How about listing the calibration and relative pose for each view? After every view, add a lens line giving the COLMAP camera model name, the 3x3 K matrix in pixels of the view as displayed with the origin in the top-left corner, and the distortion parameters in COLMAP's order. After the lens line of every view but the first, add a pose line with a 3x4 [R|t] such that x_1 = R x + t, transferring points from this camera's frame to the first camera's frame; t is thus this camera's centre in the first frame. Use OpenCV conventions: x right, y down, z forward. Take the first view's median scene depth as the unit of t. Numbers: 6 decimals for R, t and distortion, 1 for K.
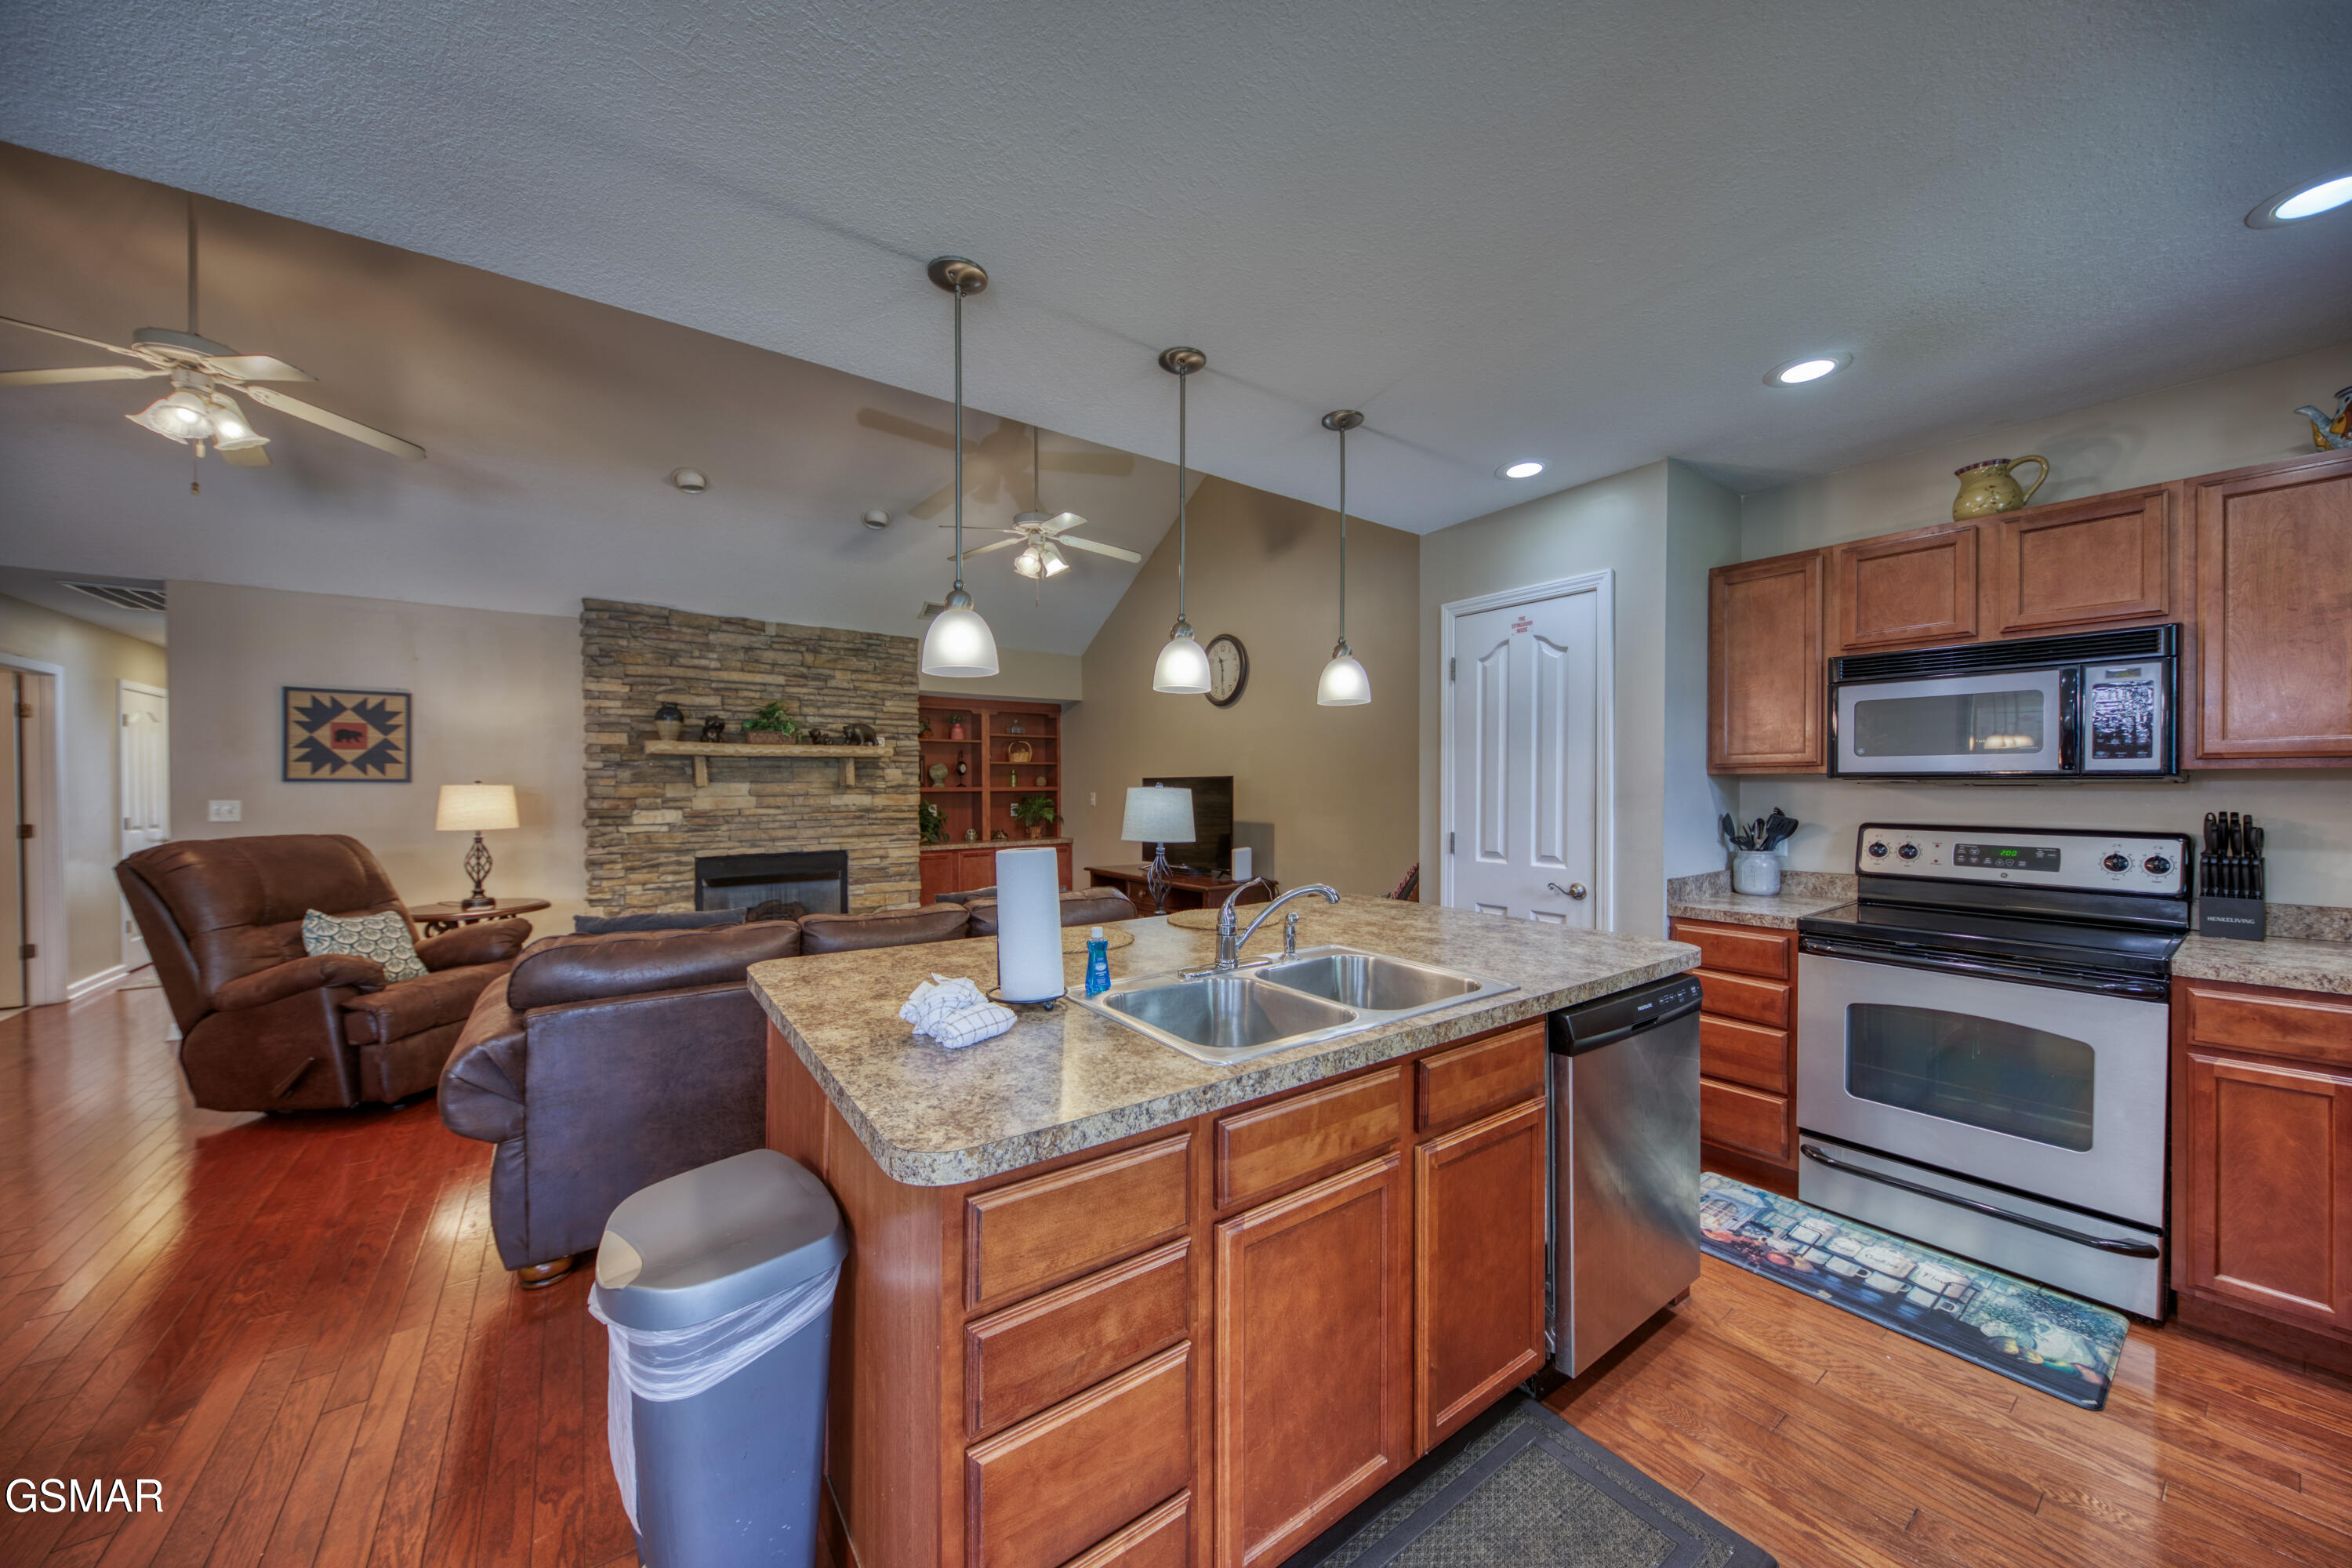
lens RADIAL K [[818.5, 0, 1135.2], [0, 818.5, 797.3], [0, 0, 1]] dist [-0.012652, -0.001485]
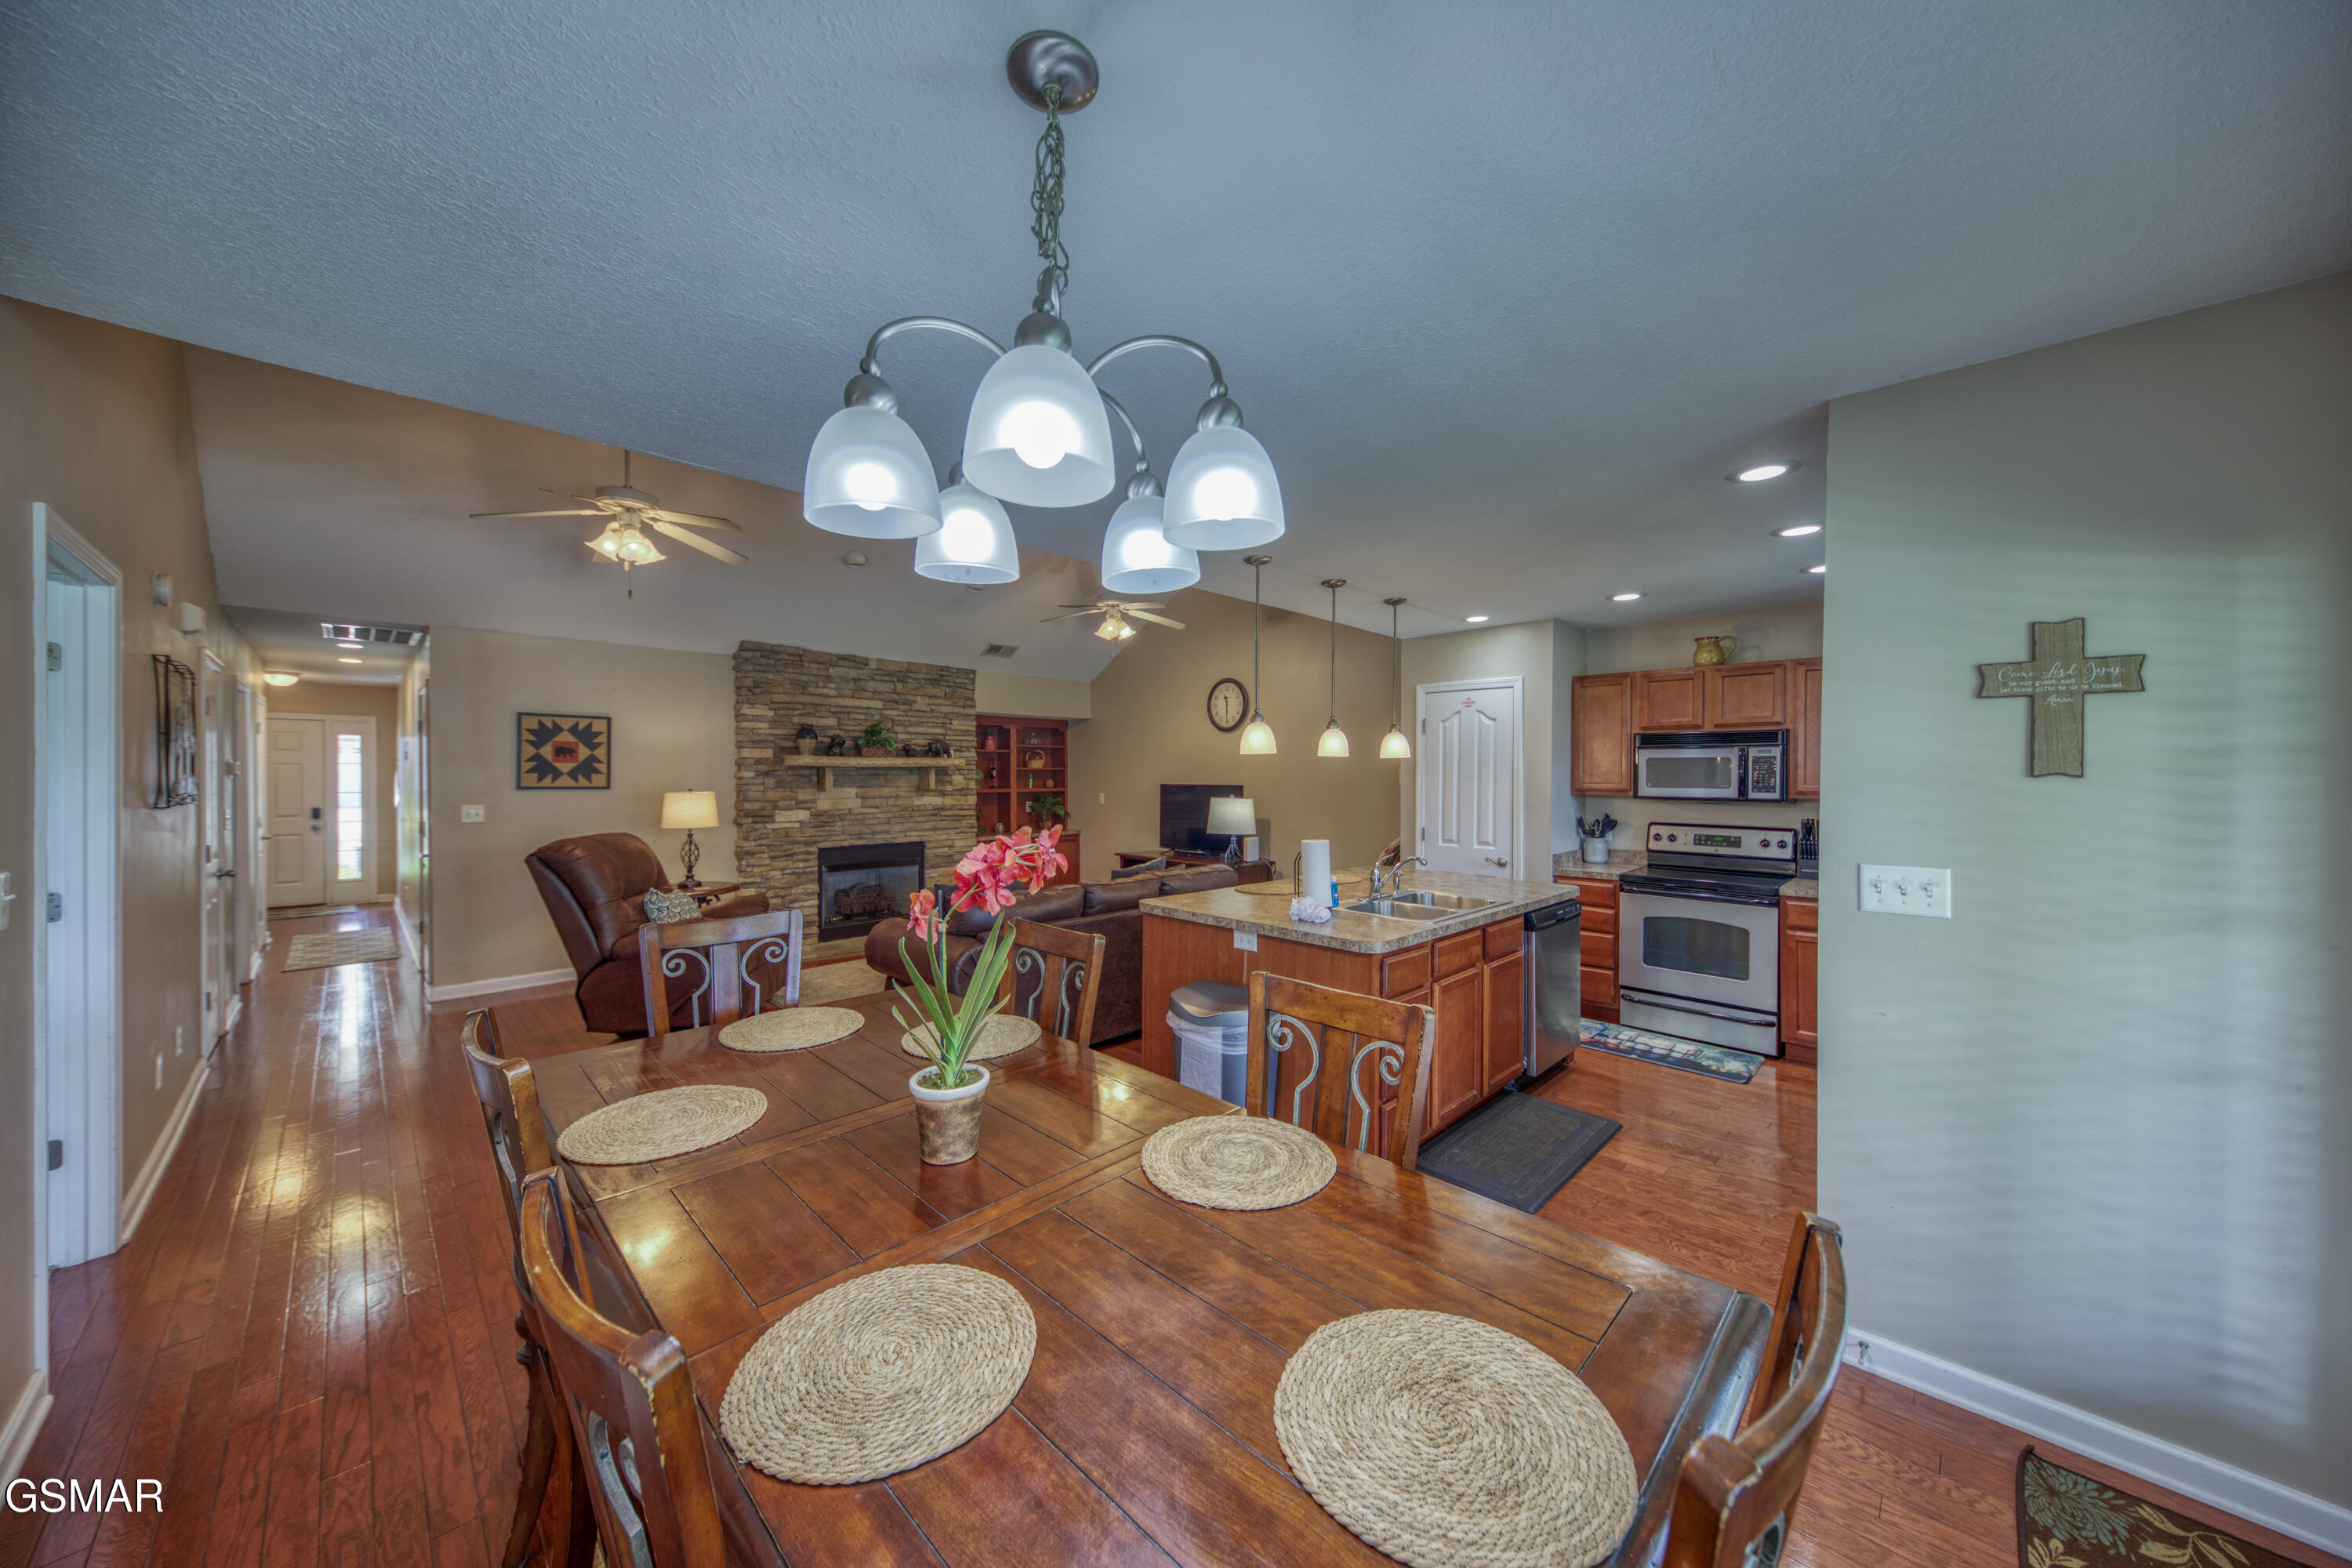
lens RADIAL K [[818.5, 0, 1123.7], [0, 818.5, 783.2], [0, 0, 1]] dist [-0.012652, -0.001485]
pose [[0.987470, 0.003491, 0.157769, -0.423253], [-0.003222, 0.999993, -0.001956, -0.036927], [-0.157775, 0.001424, 0.987474, -0.469481]]
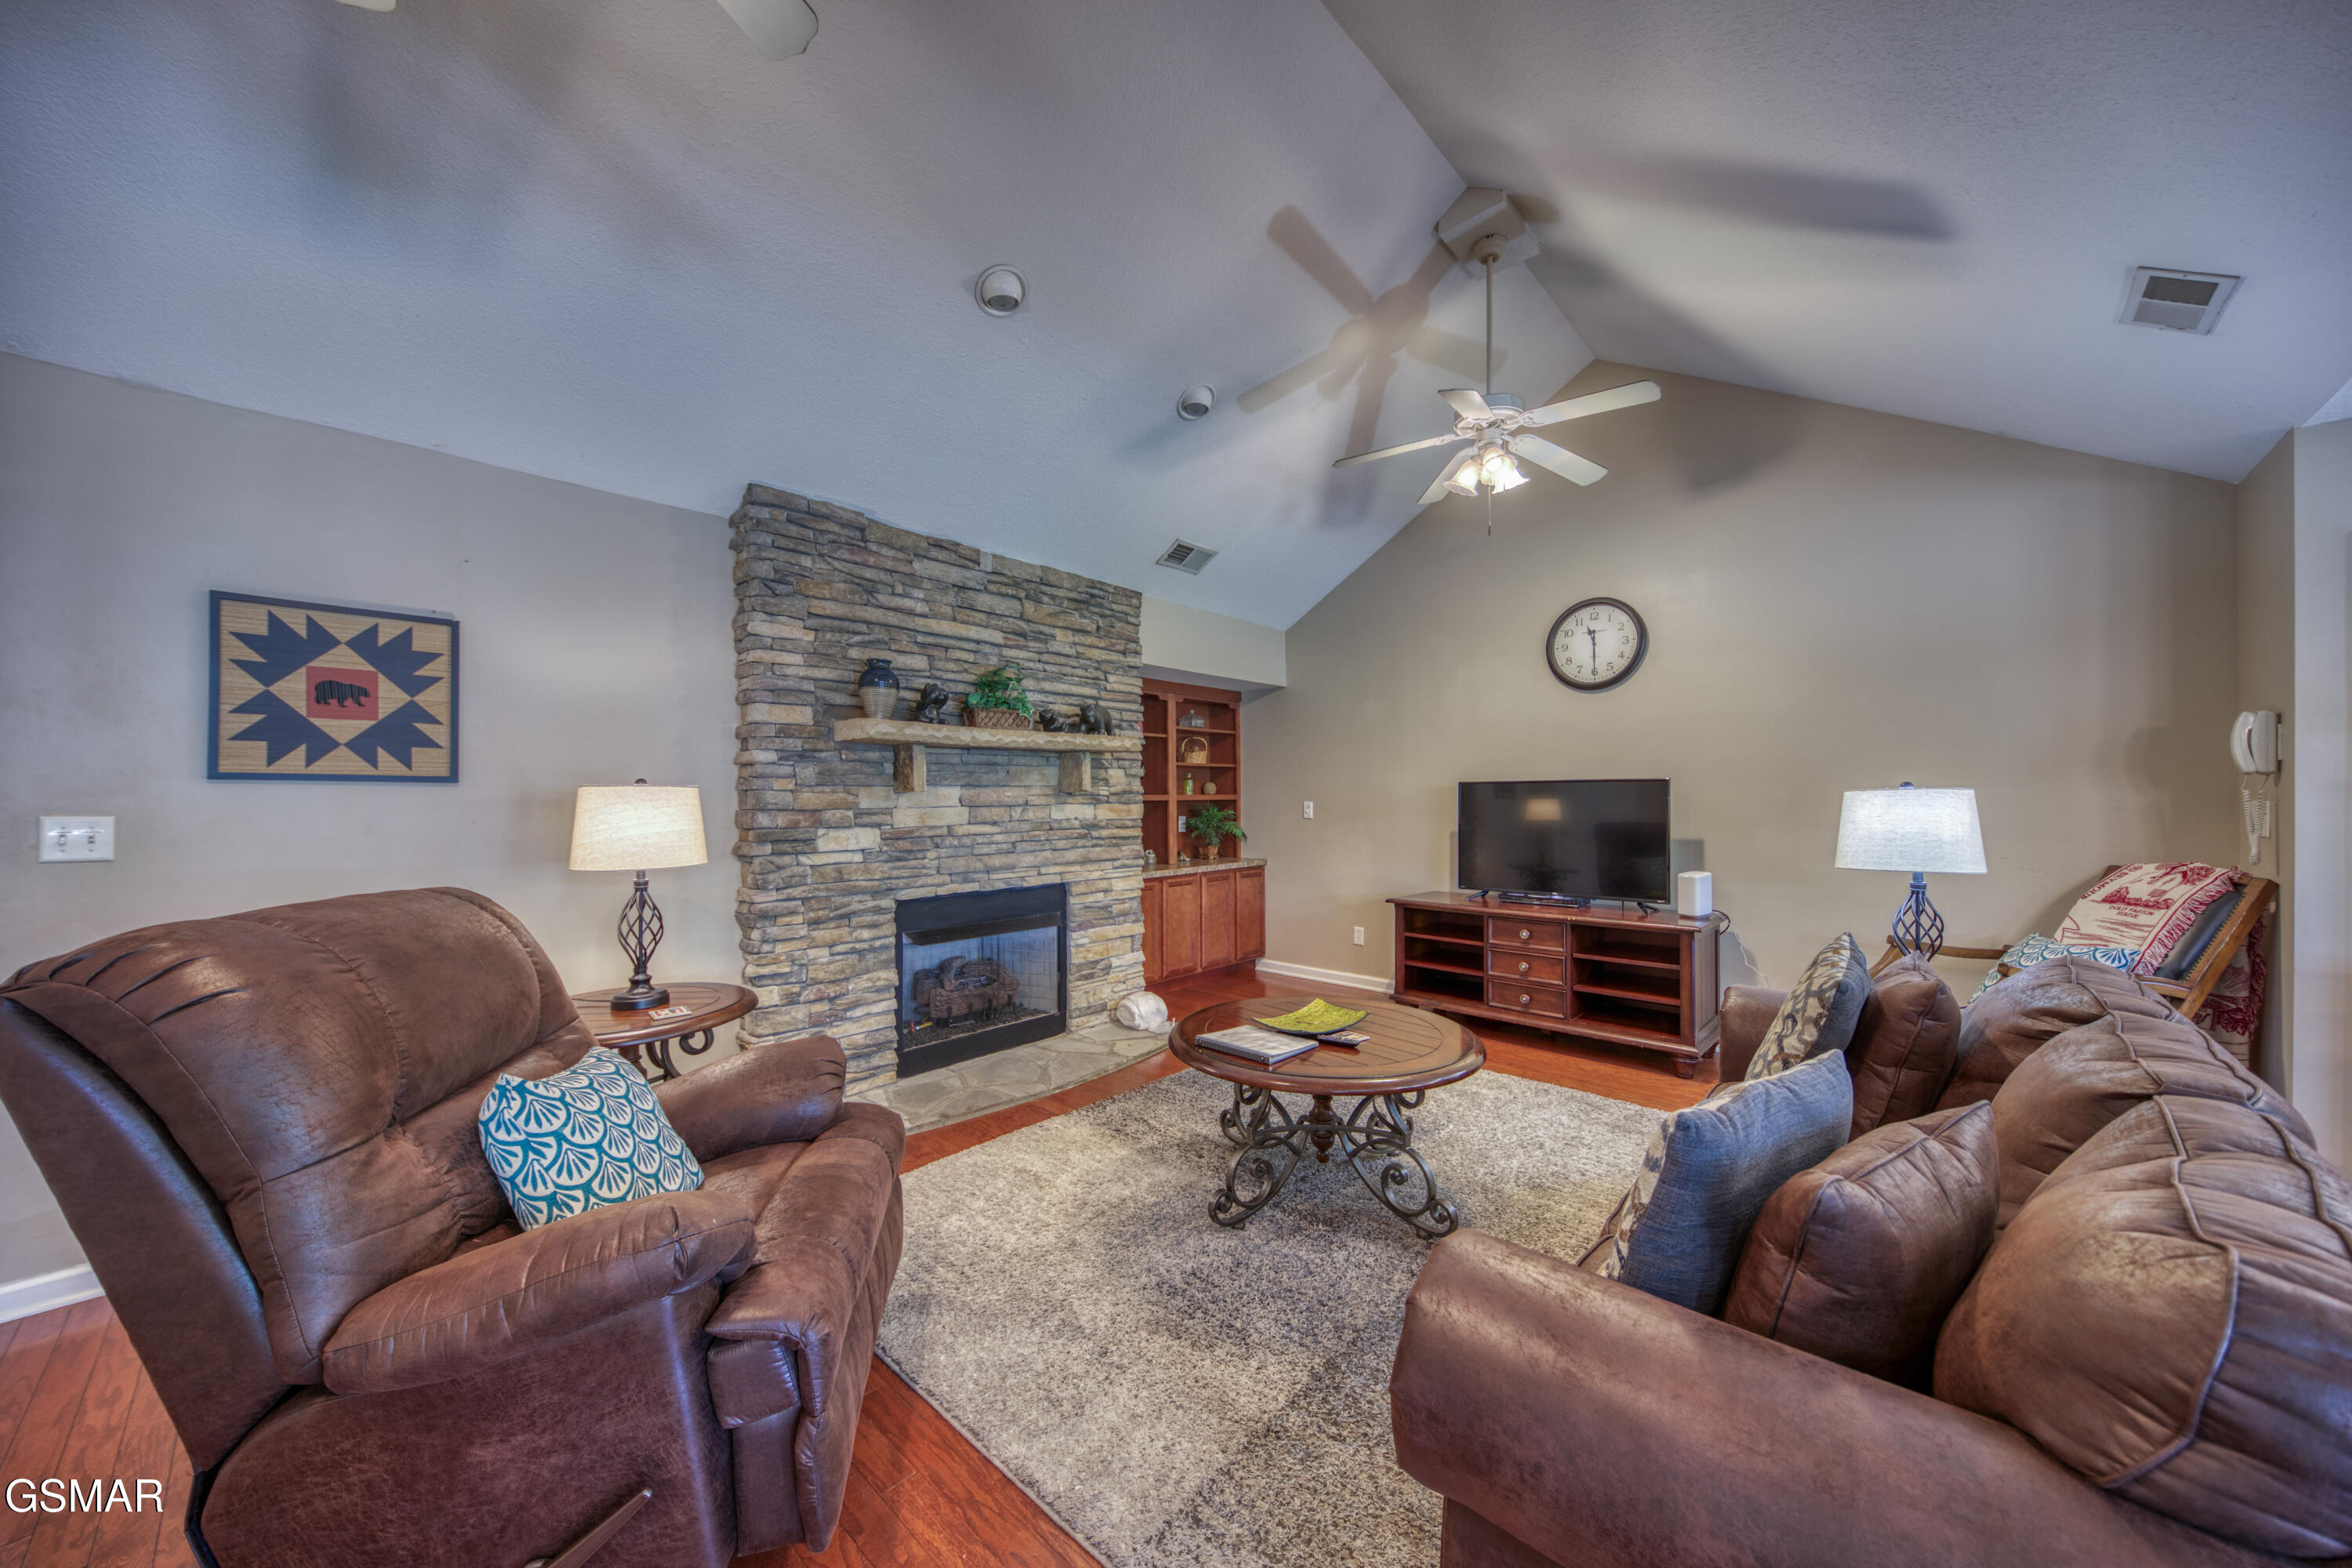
lens RADIAL K [[818.5, 0, 1138.4], [0, 818.5, 808.6], [0, 0, 1]] dist [-0.012652, -0.001485]
pose [[0.979504, -0.001821, 0.201416, -0.737559], [0.001683, 0.999998, 0.000854, -0.000316], [-0.201417, -0.000497, 0.979505, 0.488198]]
